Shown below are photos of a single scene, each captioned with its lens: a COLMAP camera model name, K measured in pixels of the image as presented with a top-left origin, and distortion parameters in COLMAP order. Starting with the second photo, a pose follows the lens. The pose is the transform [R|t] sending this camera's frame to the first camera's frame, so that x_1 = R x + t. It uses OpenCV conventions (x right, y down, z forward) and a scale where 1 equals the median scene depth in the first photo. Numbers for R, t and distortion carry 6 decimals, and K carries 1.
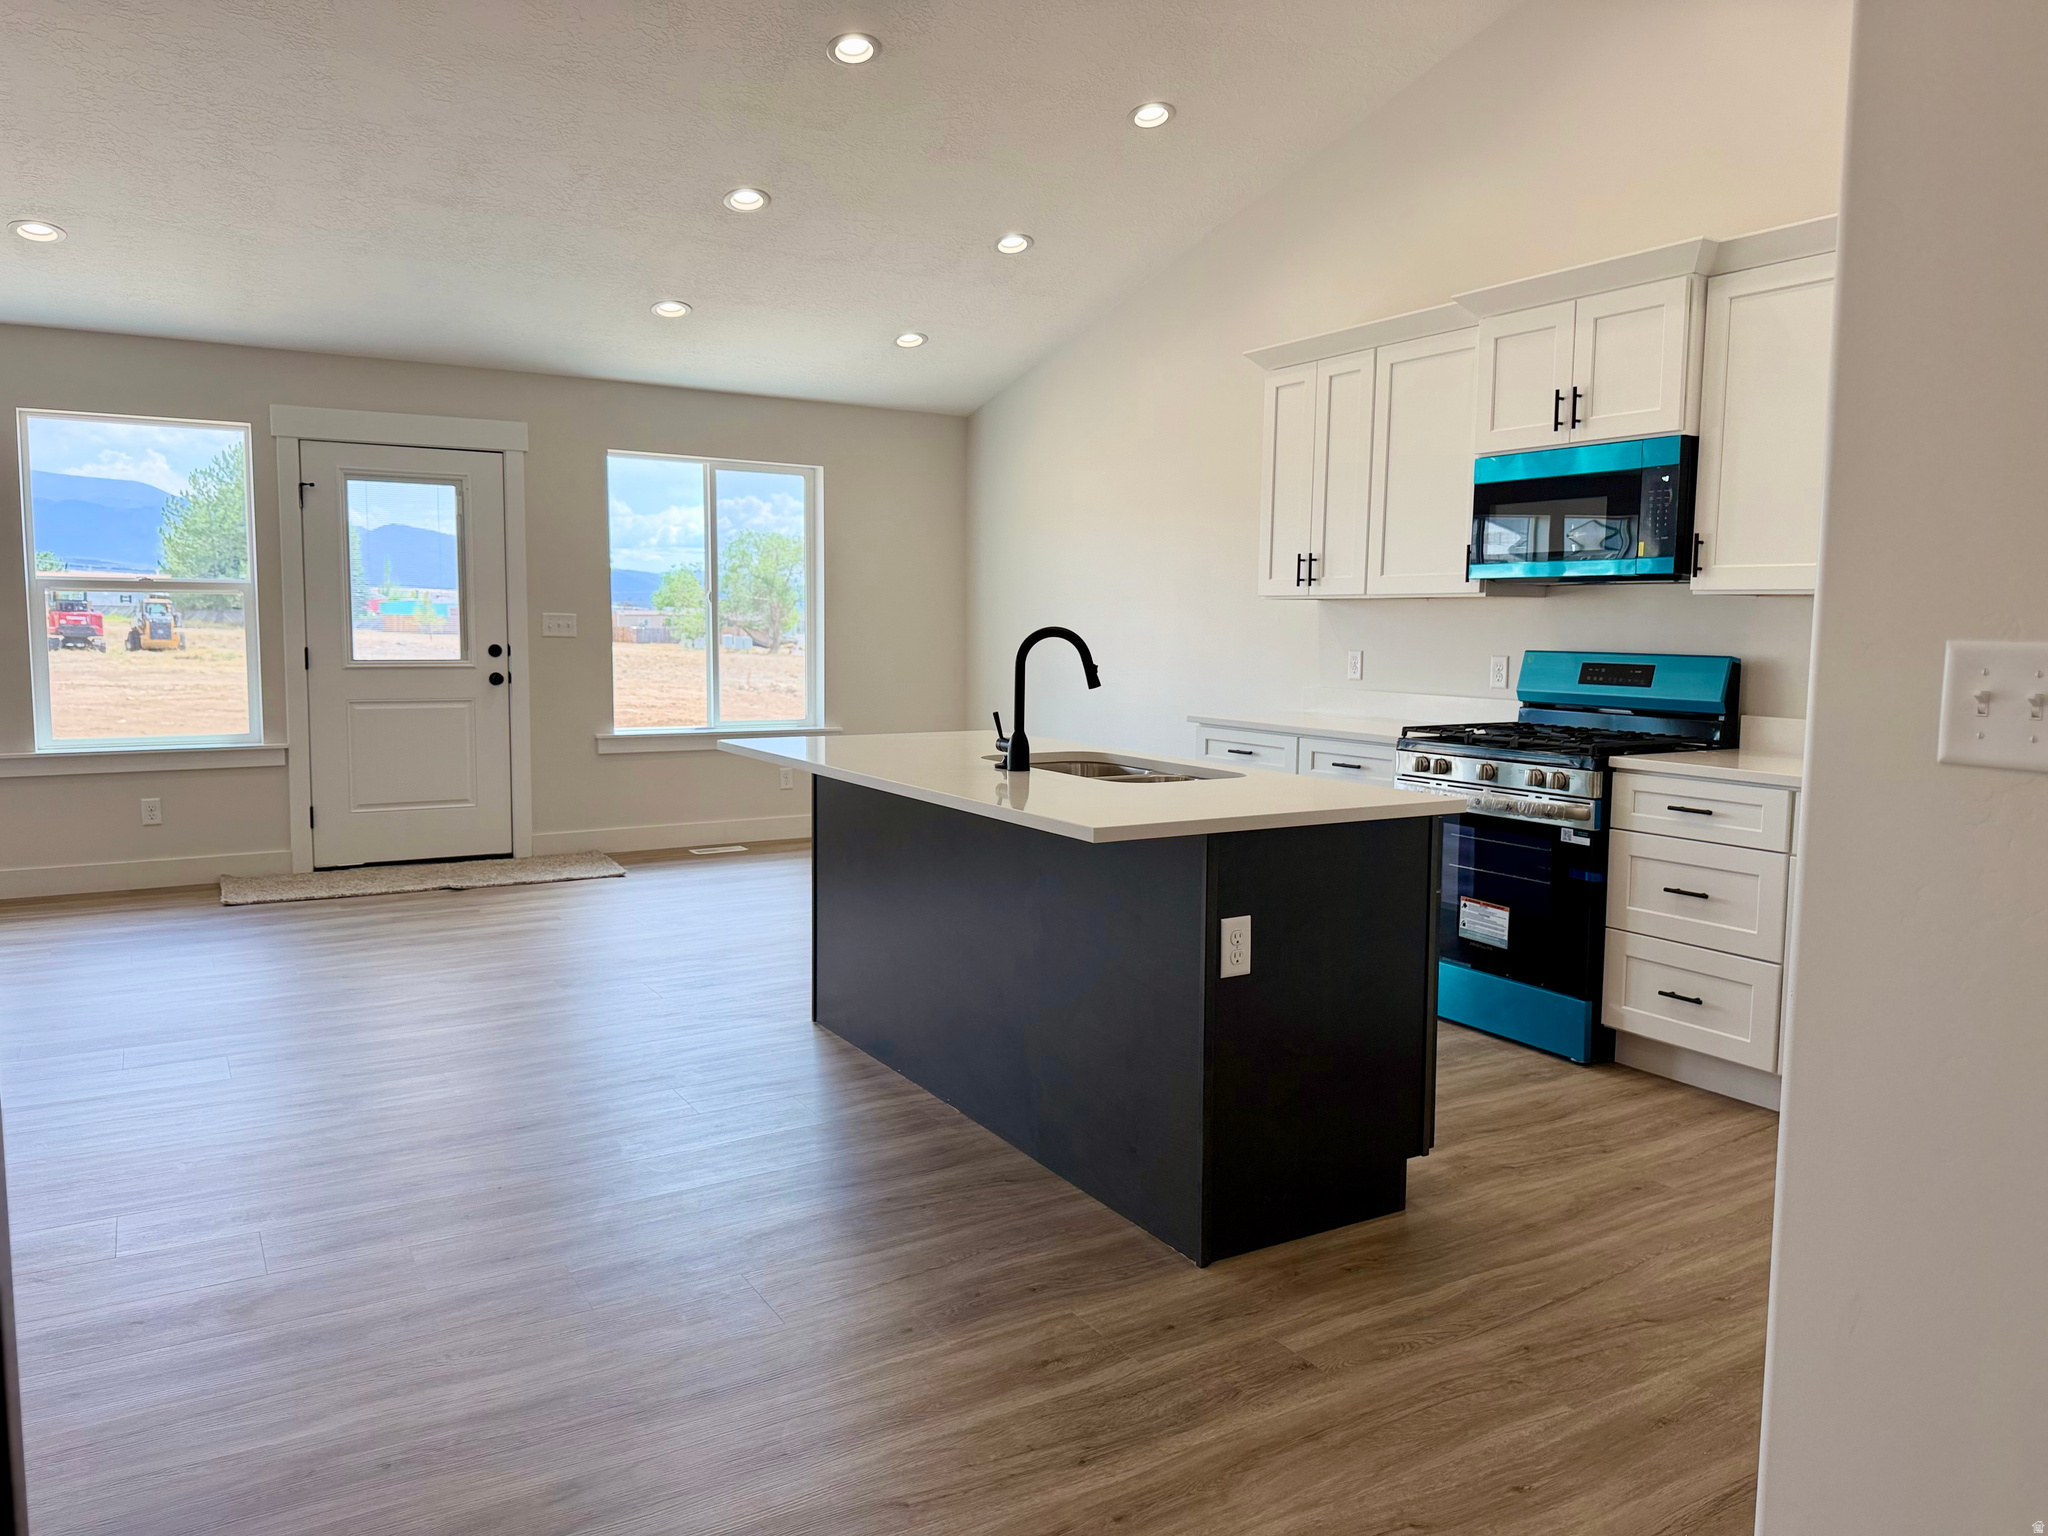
lens RADIAL K [[1427.1, 0, 1024.0], [0, 1427.1, 768.0], [0, 0, 1]] dist [0.002555, -0.008171]
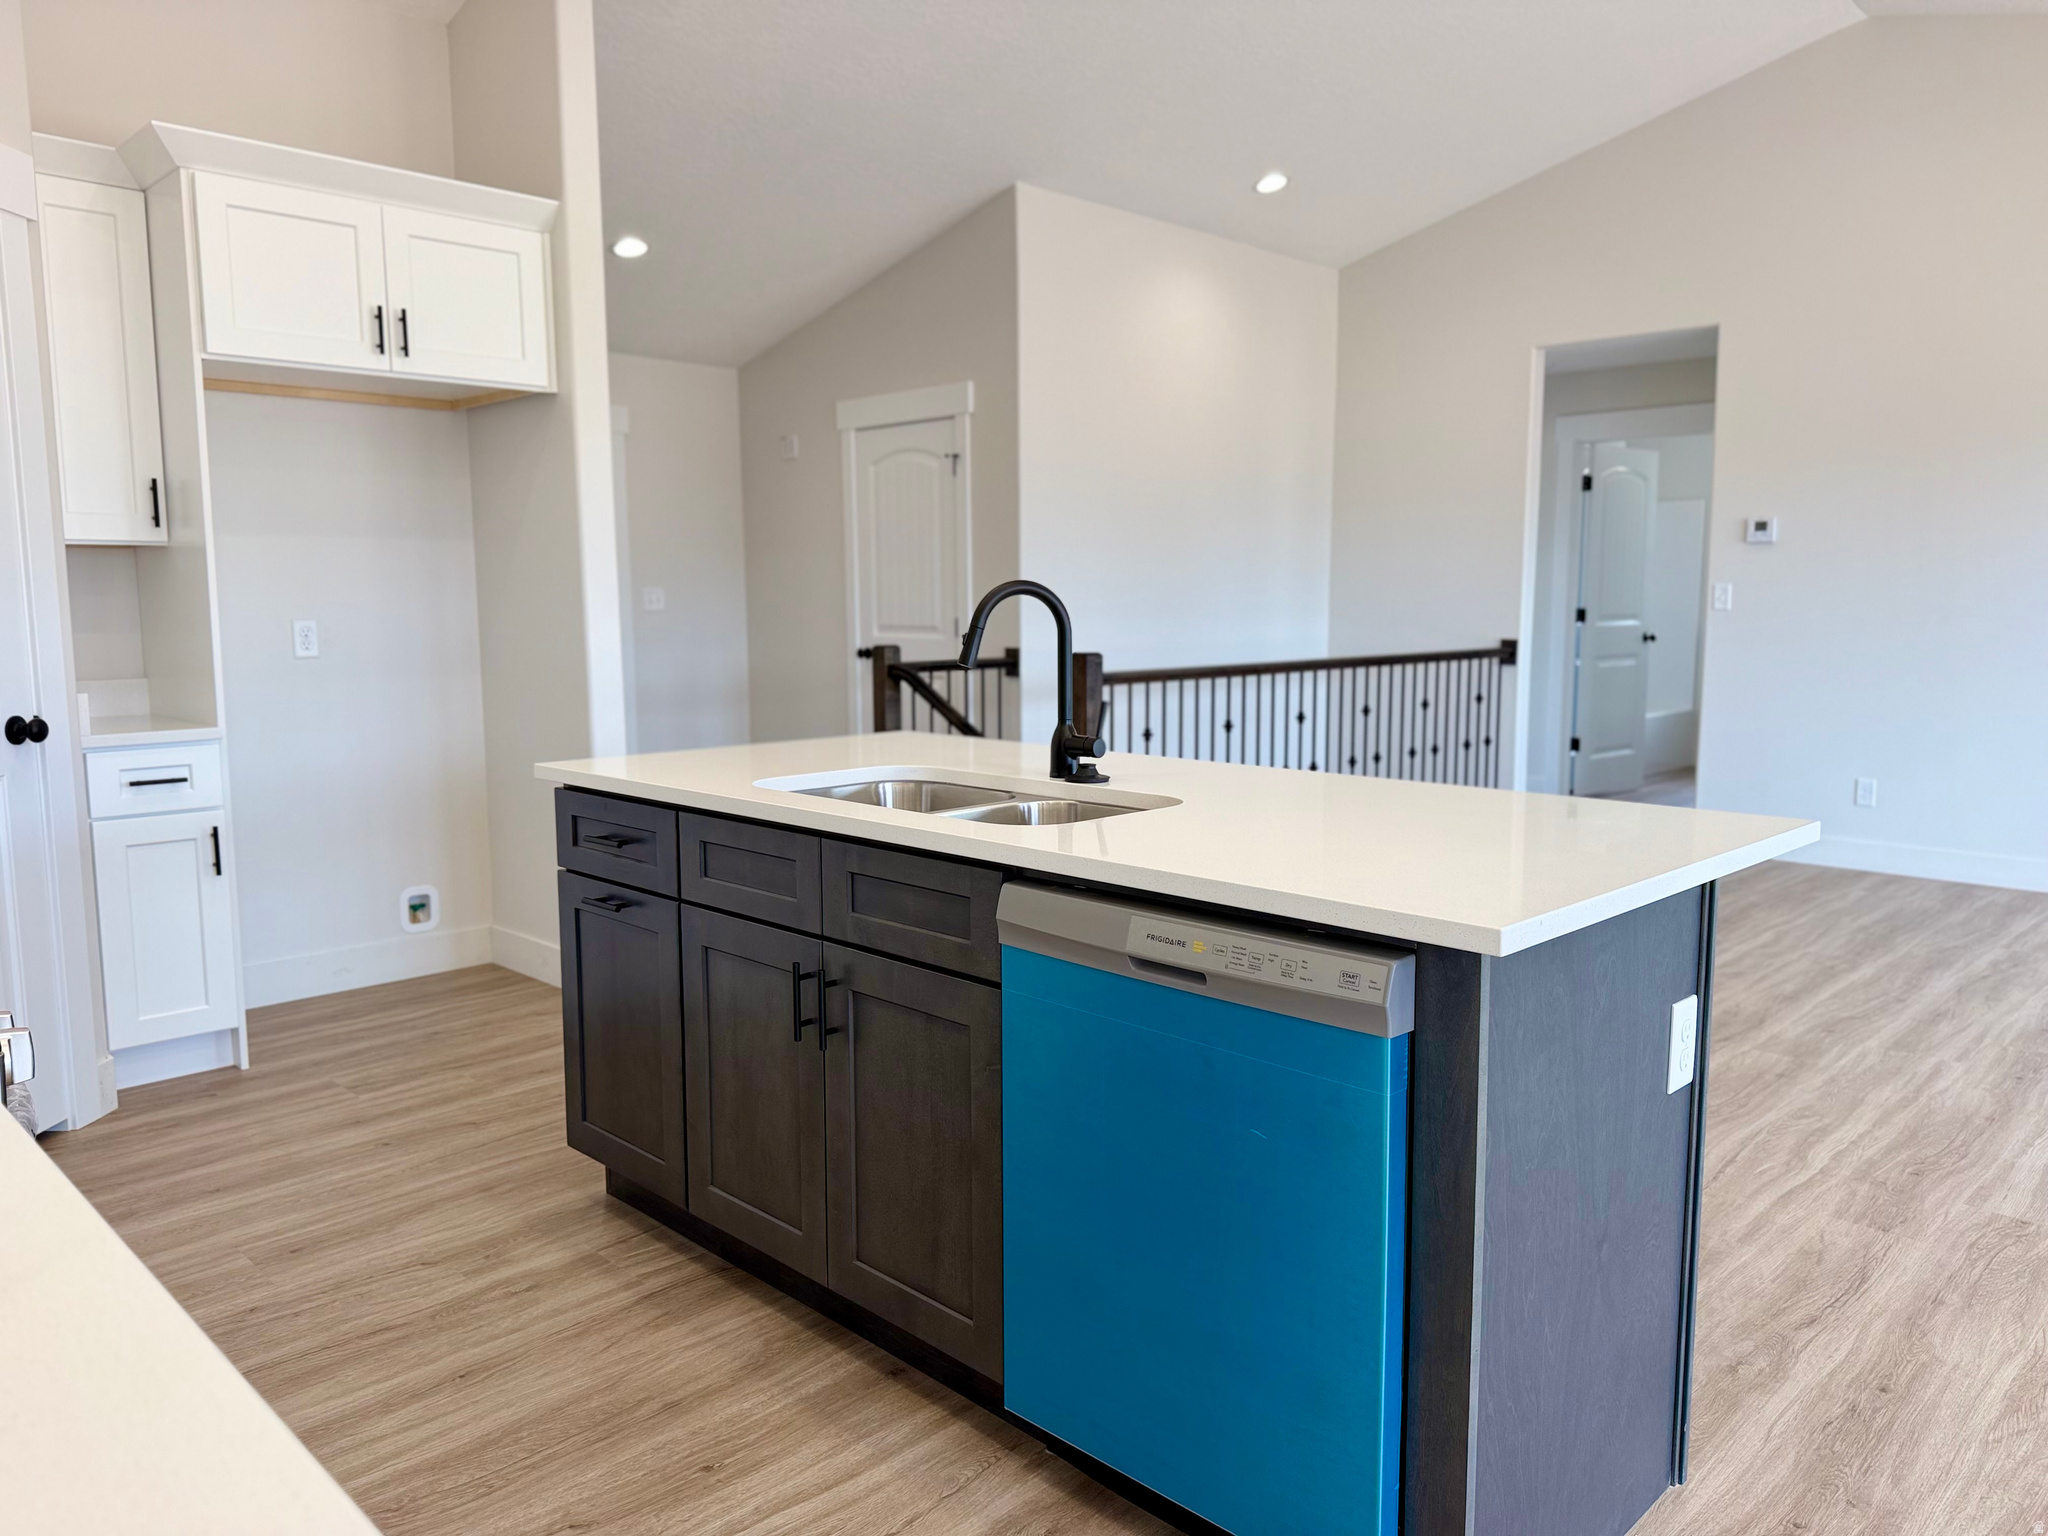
lens RADIAL K [[1427.1, 0, 1024.0], [0, 1427.1, 768.0], [0, 0, 1]] dist [0.002555, -0.008171]
pose [[-0.968255, 0.022158, -0.248979, 0.174696], [-0.031150, 0.977602, 0.208142, -0.133231], [0.248015, 0.209291, -0.945879, 1.460801]]
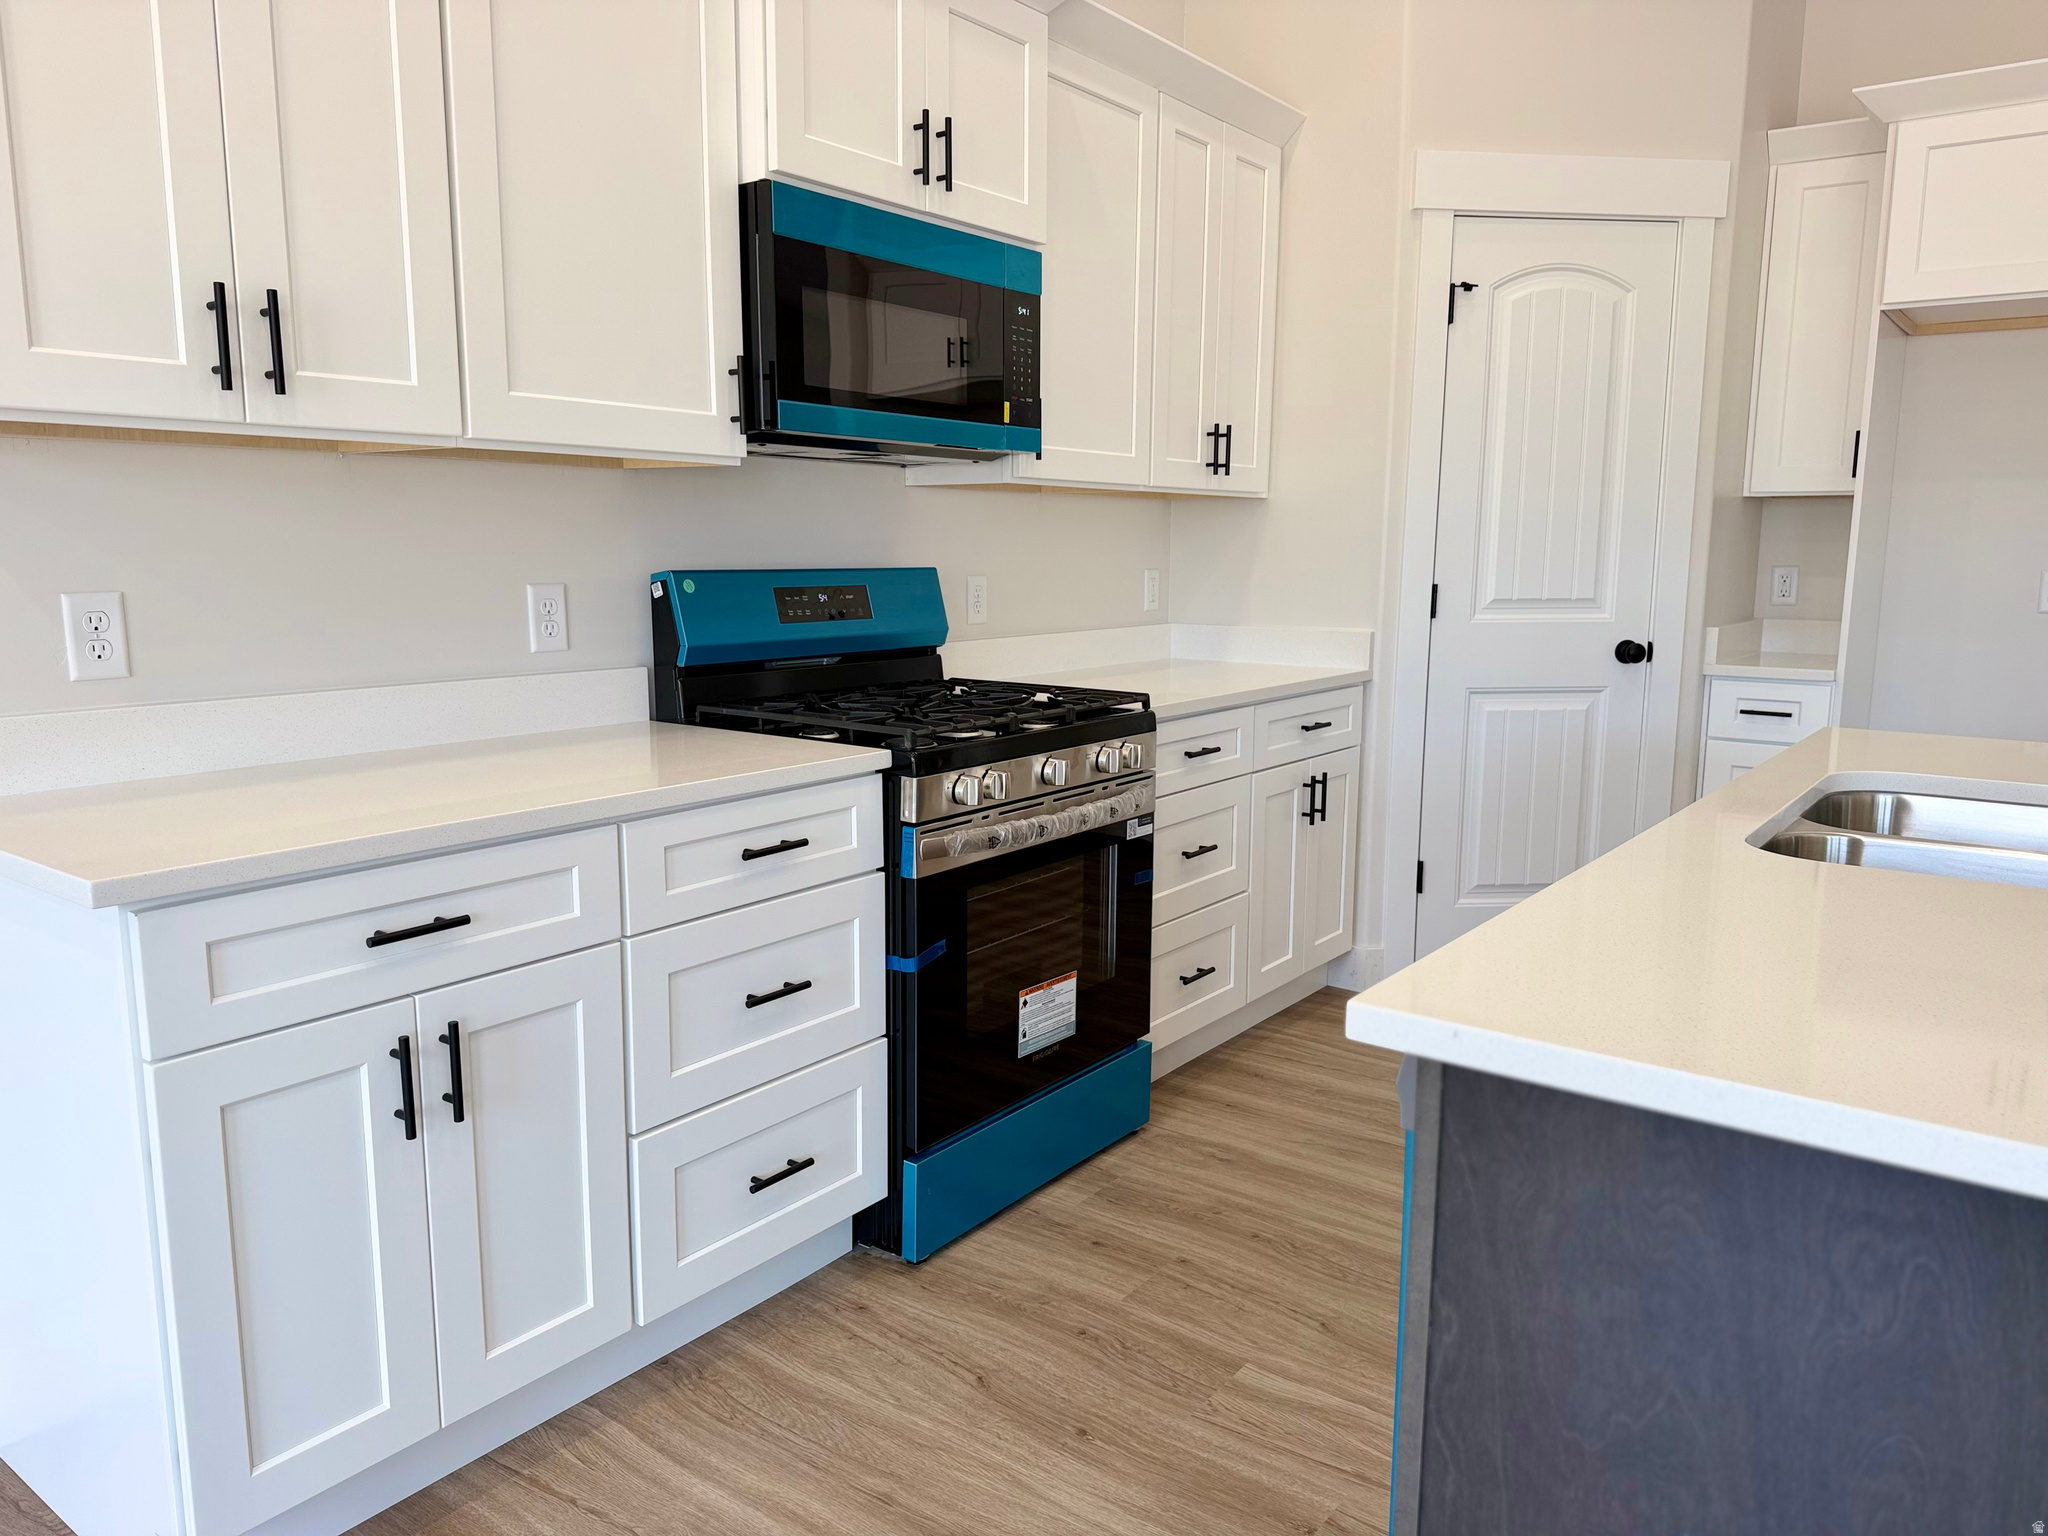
lens RADIAL K [[1434.6, 0, 968.9], [0, 1434.6, 760.3], [0, 0, 1]] dist [0.068705, -0.166683]
pose [[-0.355259, -0.153686, 0.922048, -0.234230], [0.088156, 0.976487, 0.196725, -0.131920], [-0.930602, 0.151172, -0.333358, 1.323486]]
